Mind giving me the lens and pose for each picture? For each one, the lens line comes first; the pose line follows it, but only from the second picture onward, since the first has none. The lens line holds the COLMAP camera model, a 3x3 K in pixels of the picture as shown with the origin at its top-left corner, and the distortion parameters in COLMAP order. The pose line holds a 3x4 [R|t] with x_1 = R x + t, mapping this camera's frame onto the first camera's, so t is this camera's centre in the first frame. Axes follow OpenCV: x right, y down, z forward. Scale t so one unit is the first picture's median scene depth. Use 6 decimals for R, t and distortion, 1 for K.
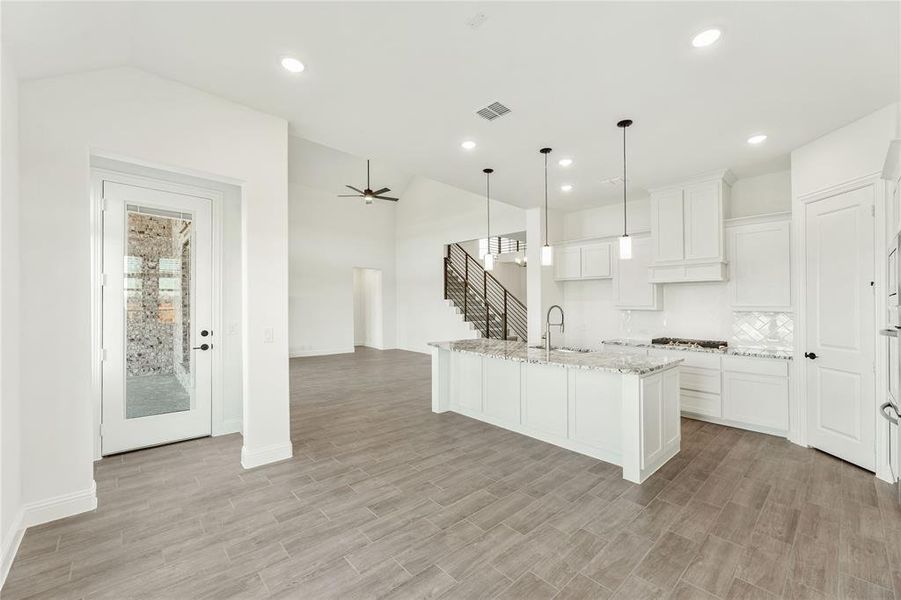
lens RADIAL K [[358.7, 0, 446.0], [0, 358.7, 299.8], [0, 0, 1]] dist [0.000713, 0.000092]
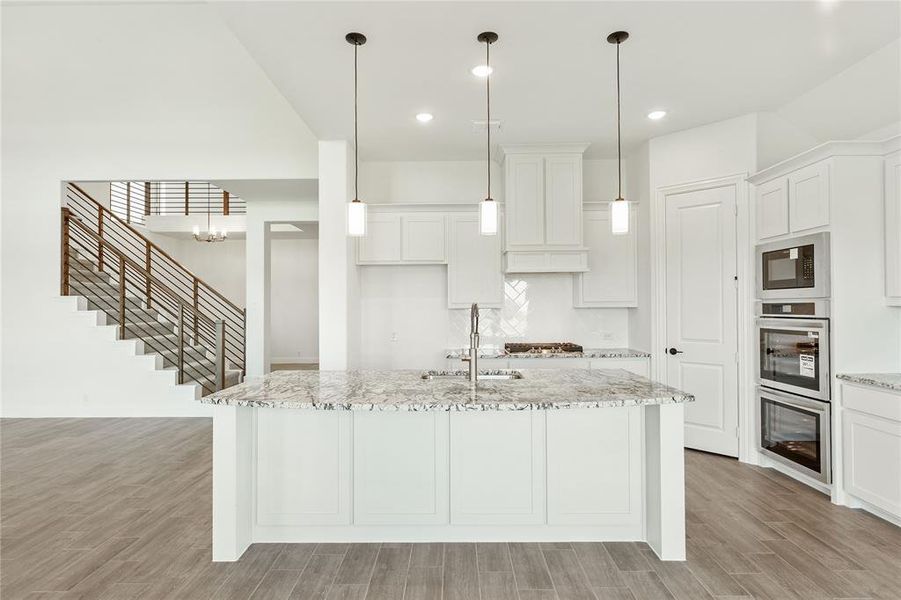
lens RADIAL K [[482.6, 0, 450.0], [0, 482.6, 287.3], [0, 0, 1]] dist [-0.001708, 0.000105]
pose [[0.677547, 0.012597, 0.735372, -0.297553], [0.002863, 0.999801, -0.019764, 0.005172], [-0.735474, 0.015497, 0.677376, 0.460321]]
